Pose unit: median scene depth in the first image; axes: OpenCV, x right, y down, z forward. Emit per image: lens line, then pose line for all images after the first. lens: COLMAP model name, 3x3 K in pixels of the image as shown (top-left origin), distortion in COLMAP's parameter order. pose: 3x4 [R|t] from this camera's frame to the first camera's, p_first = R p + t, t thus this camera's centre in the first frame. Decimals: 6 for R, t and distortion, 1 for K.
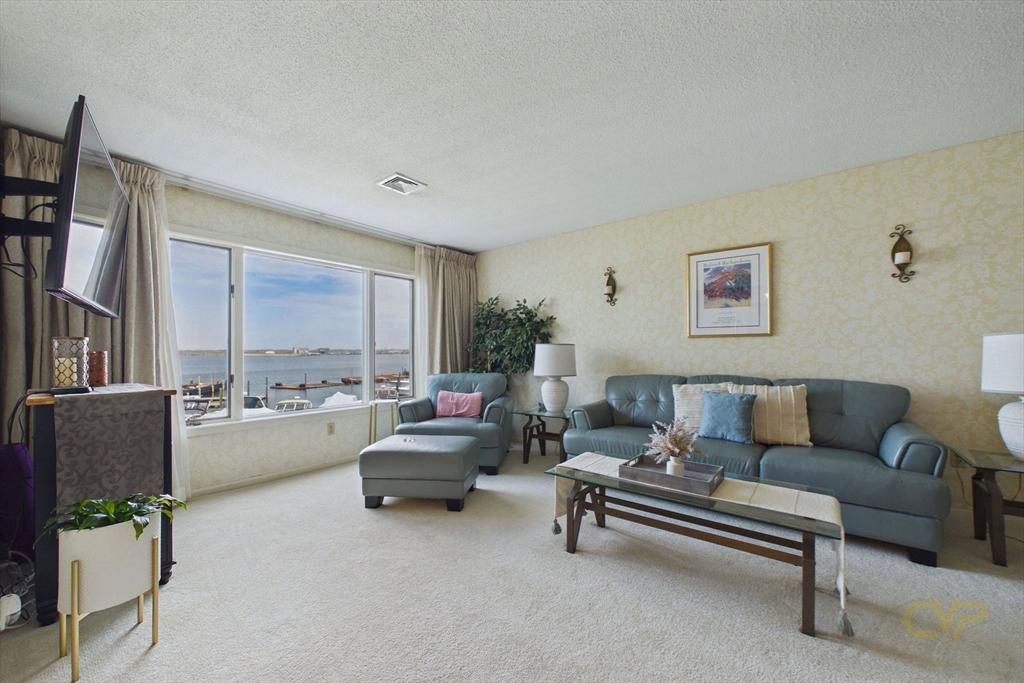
lens RADIAL K [[391.5, 0, 511.5], [0, 391.5, 348.2], [0, 0, 1]] dist [-0.001346, -0.000012]
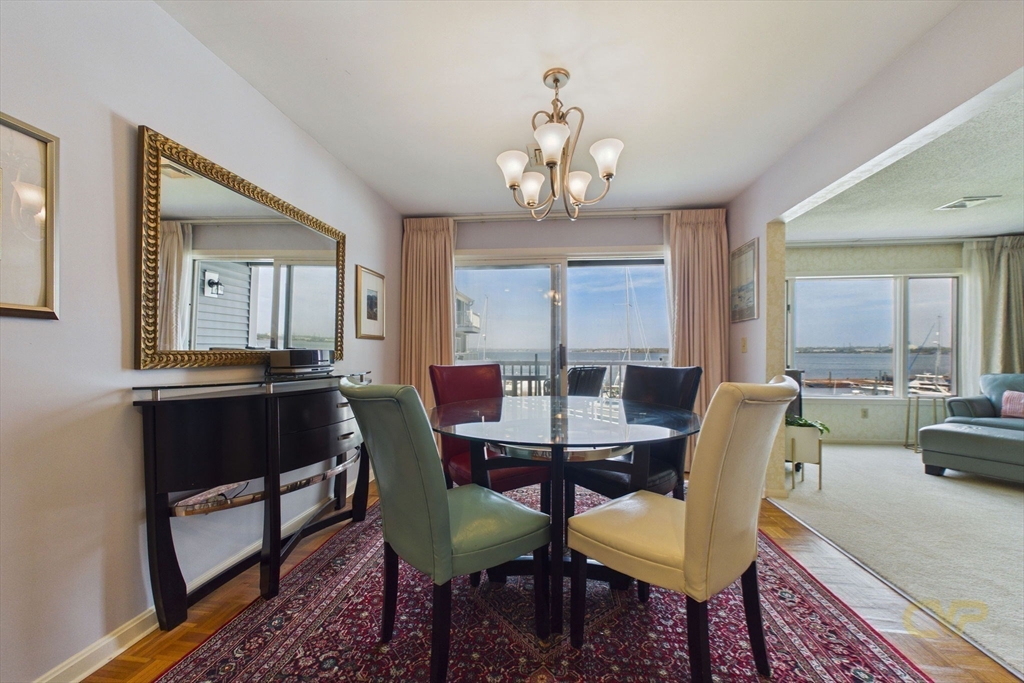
lens RADIAL K [[391.5, 0, 508.5], [0, 391.5, 353.8], [0, 0, 1]] dist [-0.001346, -0.000012]
pose [[0.516680, 0.008492, -0.856137, 0.008122], [0.007741, 0.999864, 0.014589, -0.006106], [0.856144, -0.014165, 0.516544, -0.642916]]
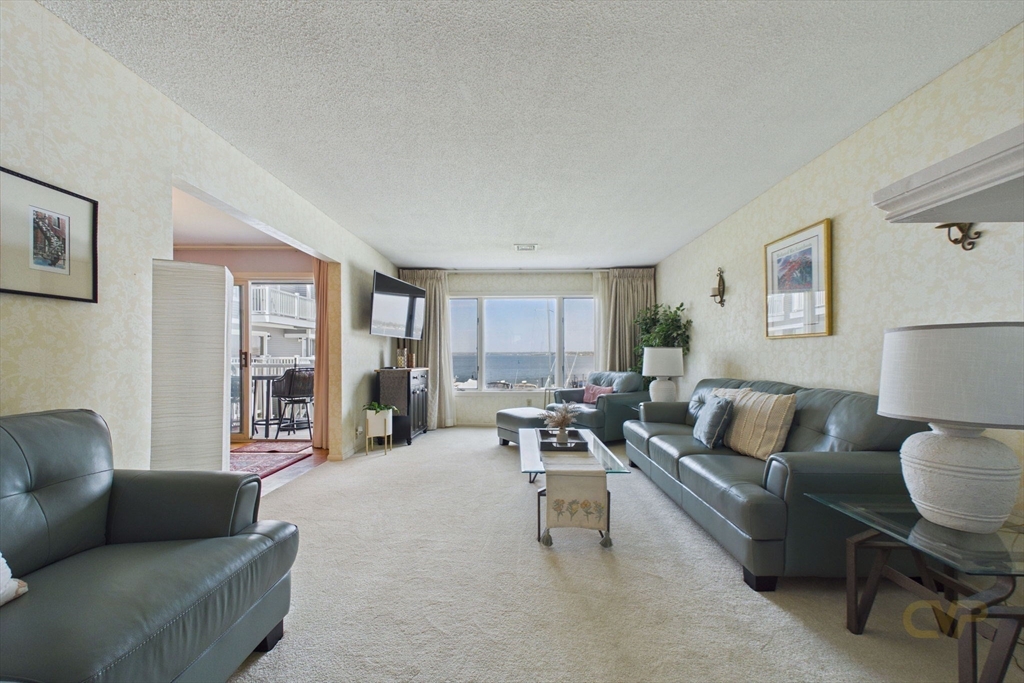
lens RADIAL K [[391.5, 0, 510.9], [0, 391.5, 356.7], [0, 0, 1]] dist [-0.001346, -0.000012]
pose [[0.604787, 0.007591, -0.796351, 0.821104], [0.008555, 0.999835, 0.016028, -0.006155], [0.796342, -0.016506, 0.604622, -0.003392]]
